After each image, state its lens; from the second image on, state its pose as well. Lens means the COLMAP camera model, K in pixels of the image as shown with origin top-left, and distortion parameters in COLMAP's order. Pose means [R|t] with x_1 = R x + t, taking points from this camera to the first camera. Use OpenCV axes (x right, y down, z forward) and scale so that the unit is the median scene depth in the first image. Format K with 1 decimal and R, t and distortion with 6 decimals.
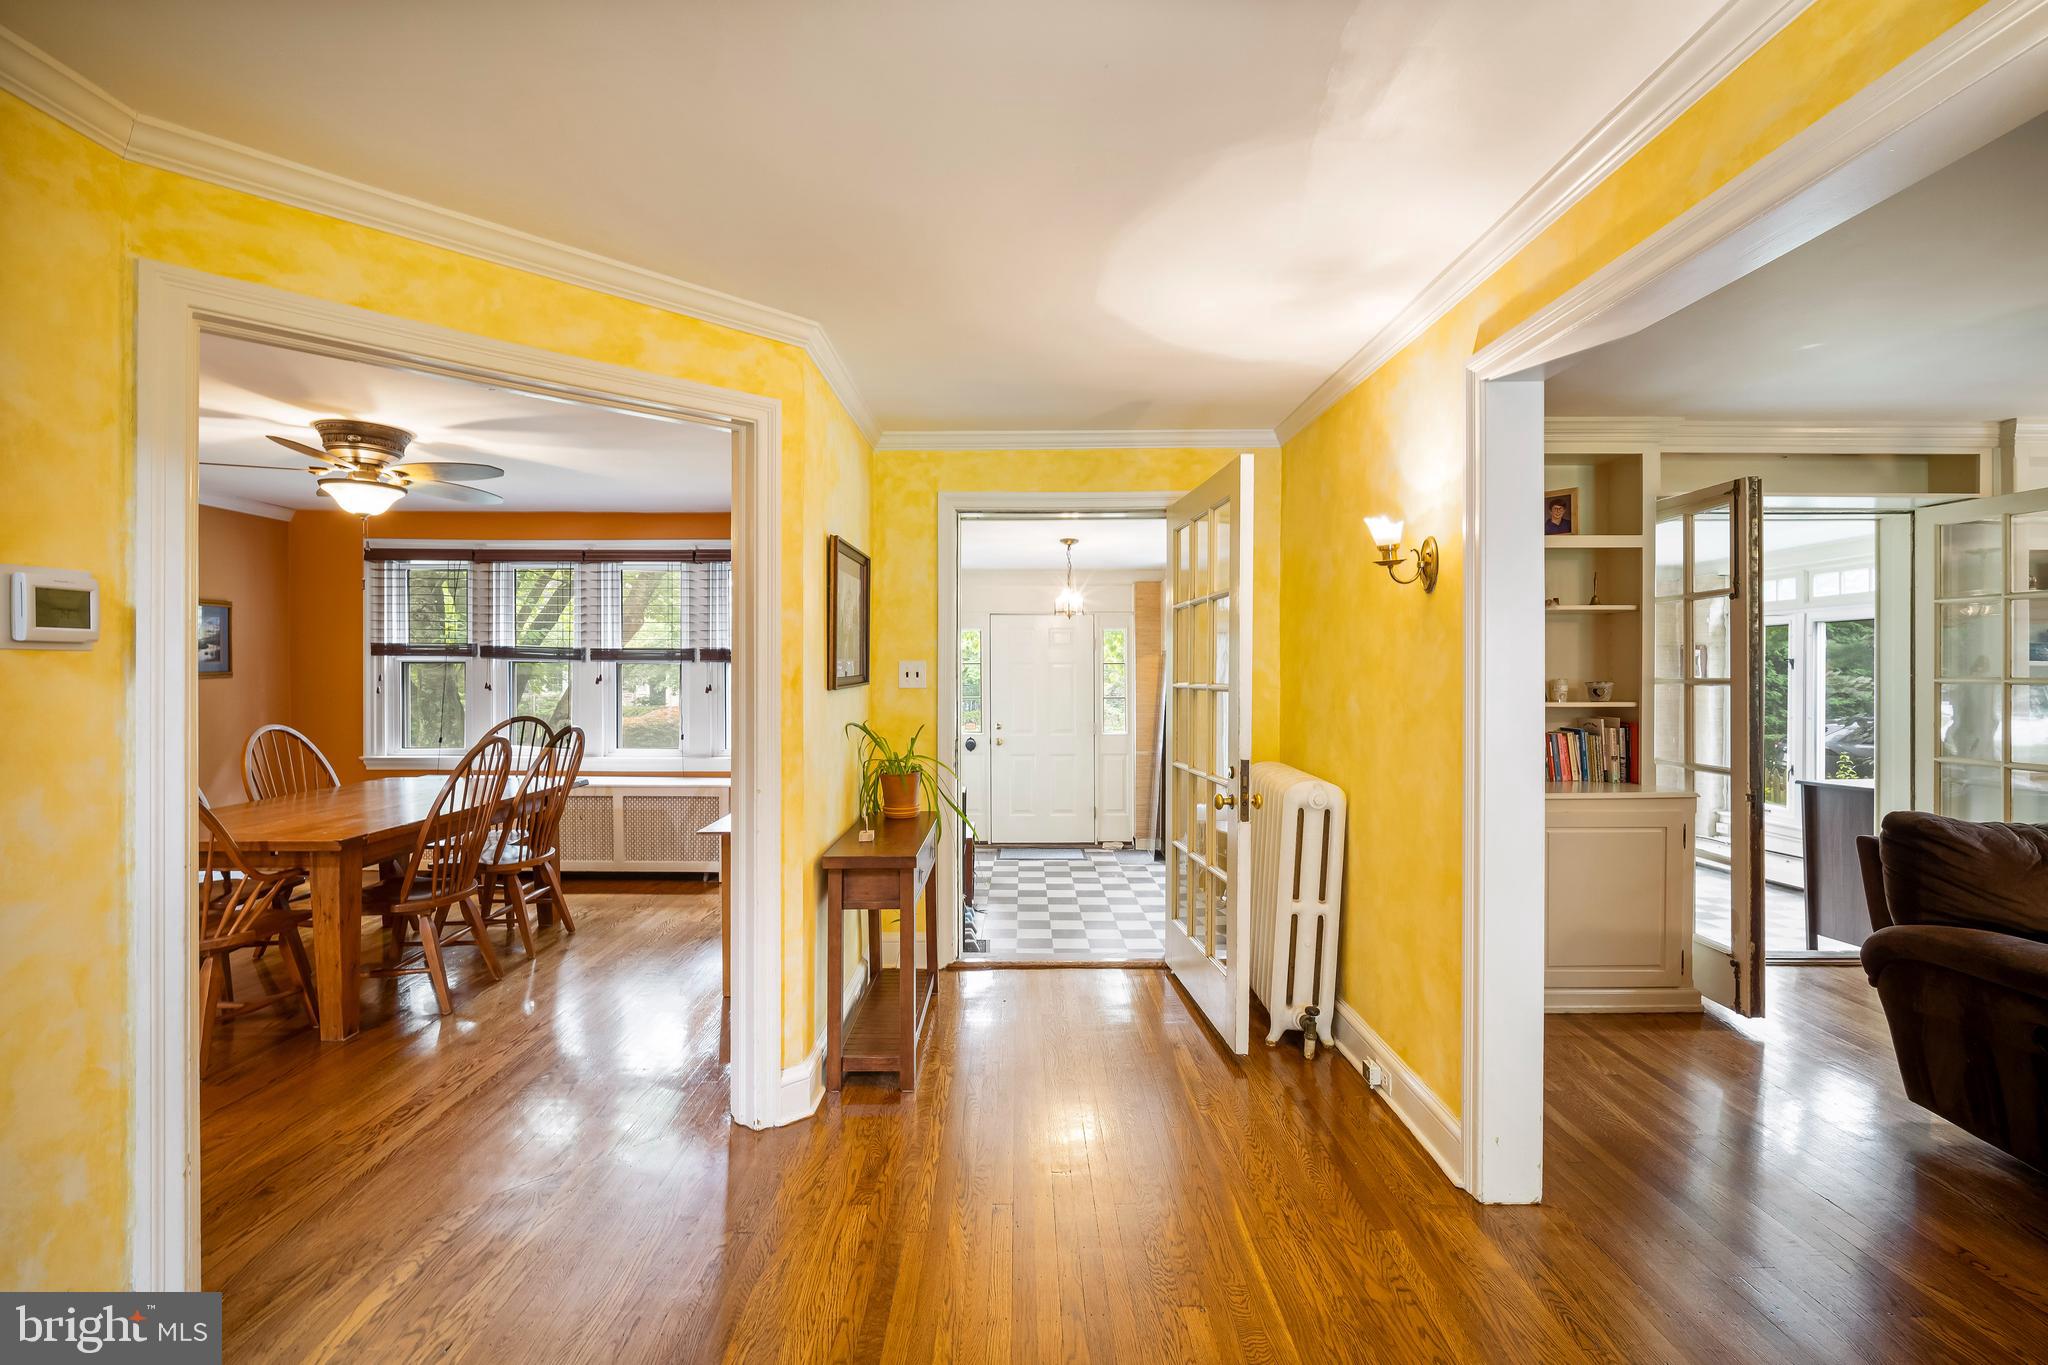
lens RADIAL K [[902.4, 0, 1026.2], [0, 902.4, 679.1], [0, 0, 1]] dist [-0.007789, 0.000209]
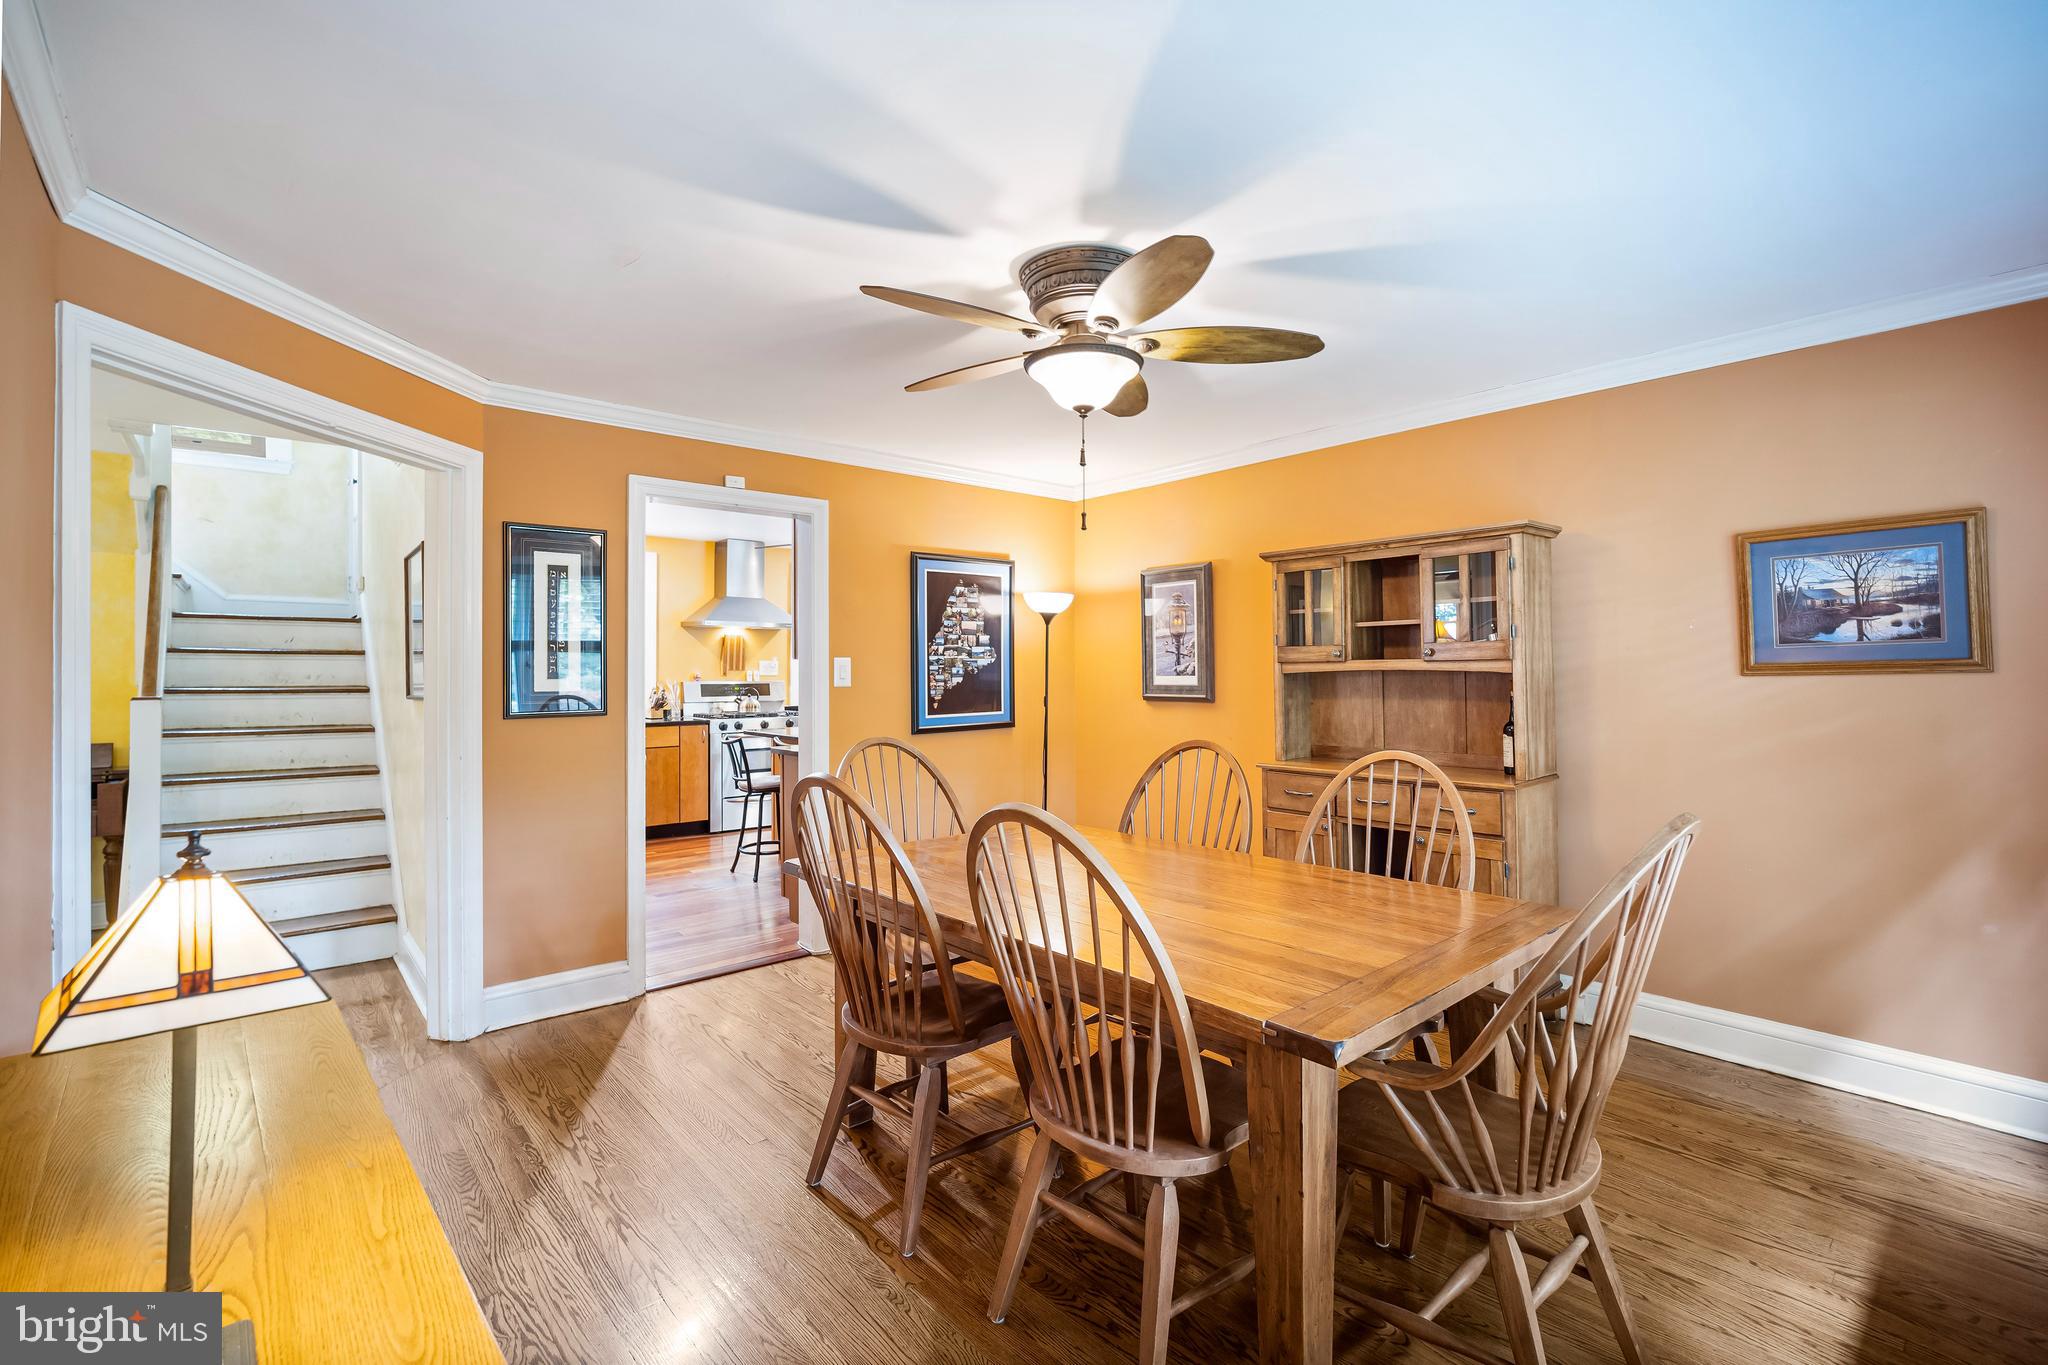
lens RADIAL K [[902.4, 0, 1026.2], [0, 902.4, 679.1], [0, 0, 1]] dist [-0.007789, 0.000209]
pose [[-0.747815, 0.005722, -0.663883, -0.196707], [-0.004197, 0.999902, 0.013346, -0.001716], [0.663894, 0.012767, -0.747717, 0.967128]]
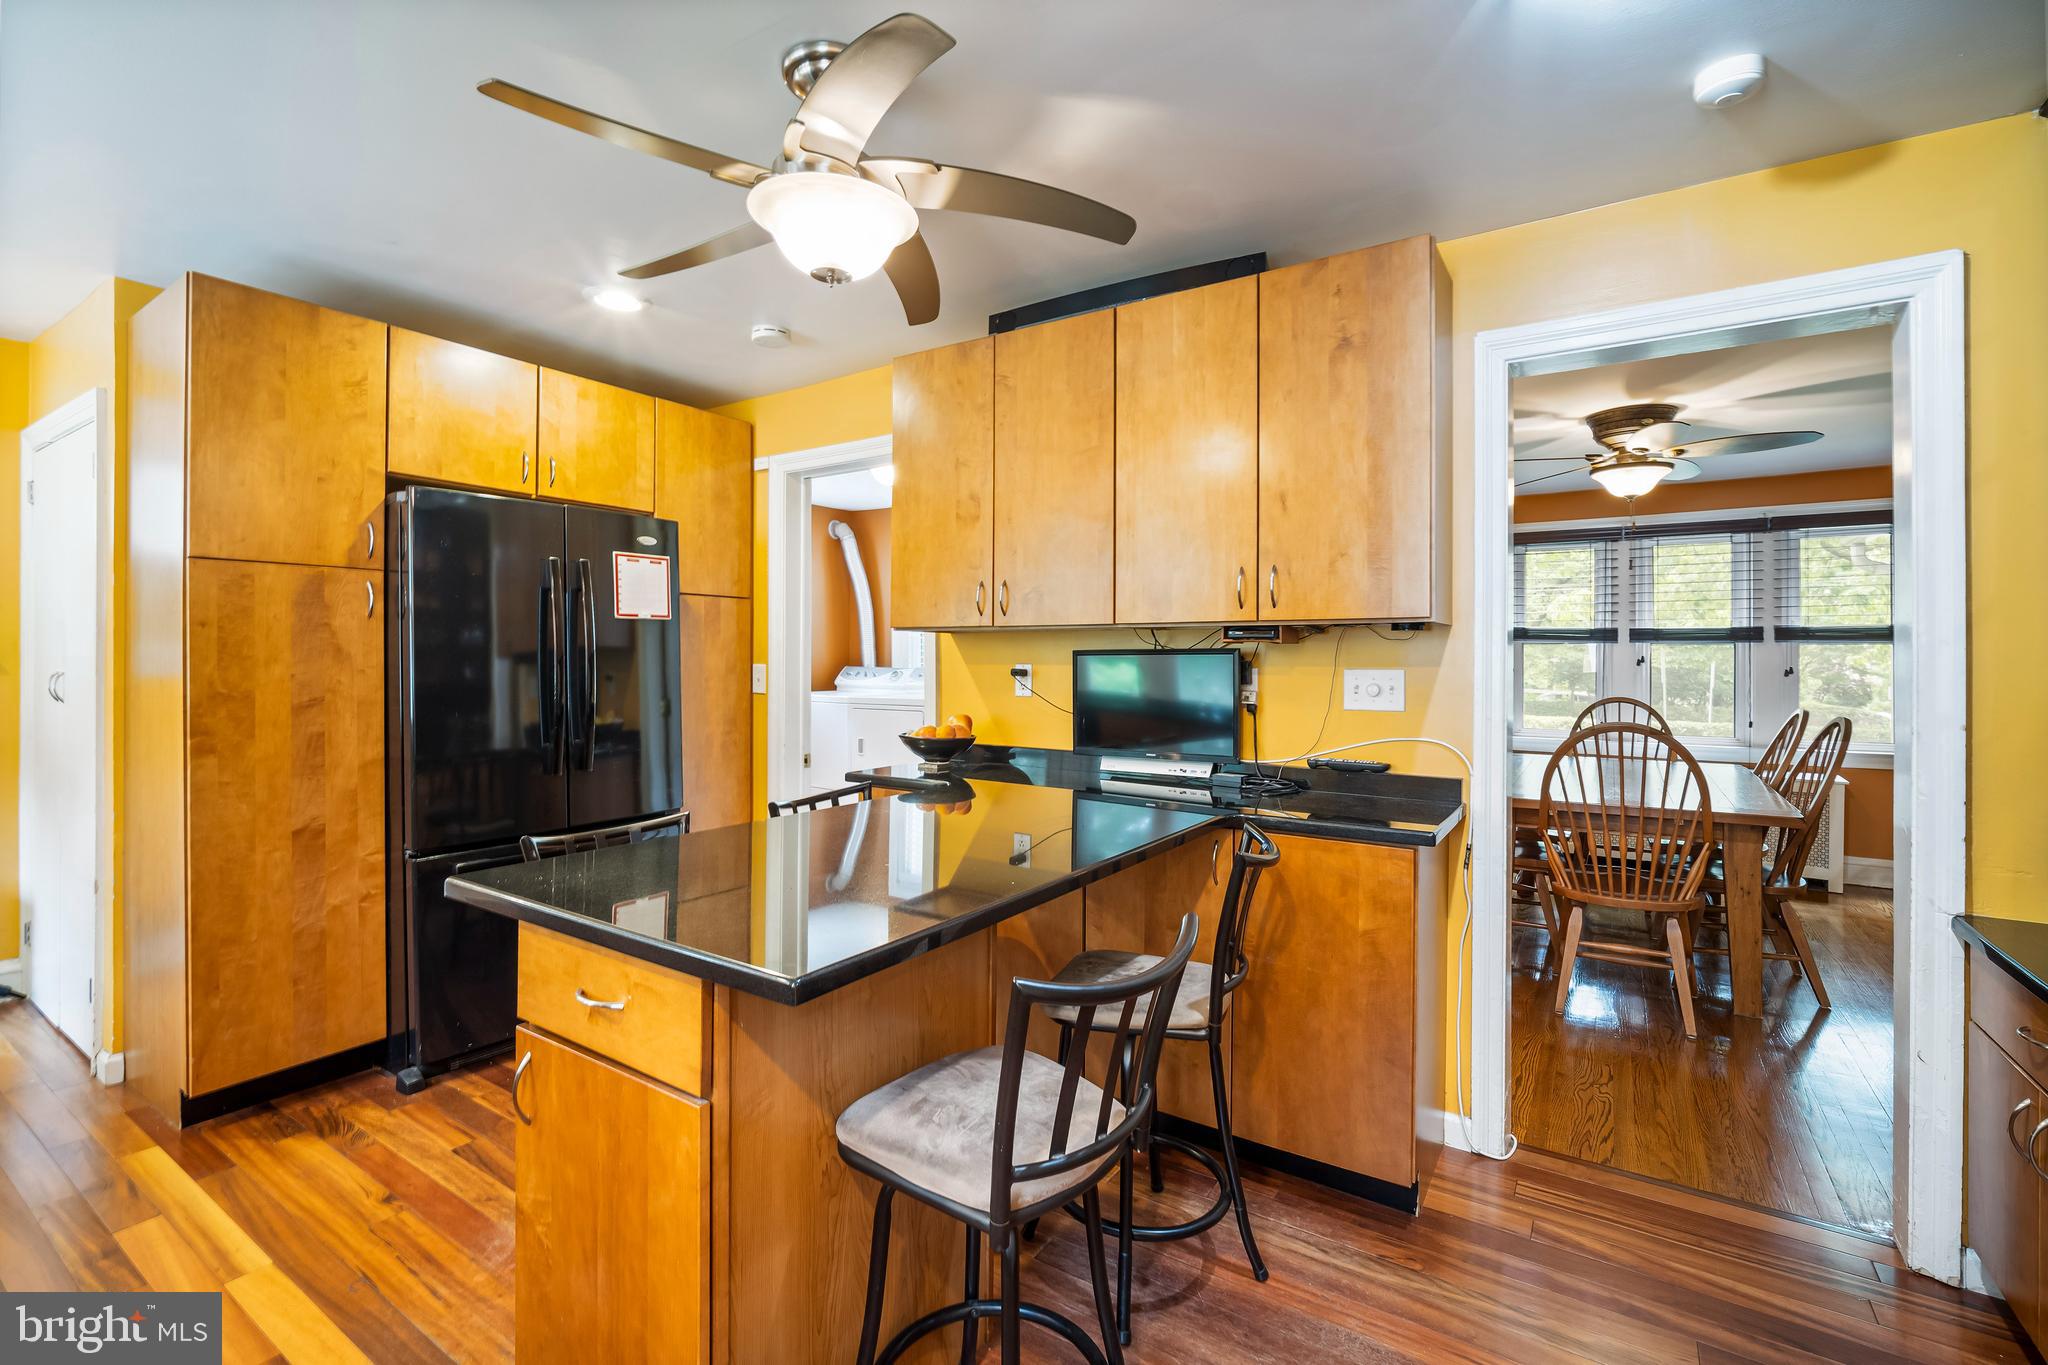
lens RADIAL K [[890.2, 0, 1025.3], [0, 890.2, 663.6], [0, 0, 1]] dist [-0.001764, -0.000039]
pose [[0.836513, 0.005251, -0.547921, -0.515639], [-0.009639, 0.999940, -0.005133, 0.014378], [0.547862, 0.009575, 0.836514, -0.146867]]
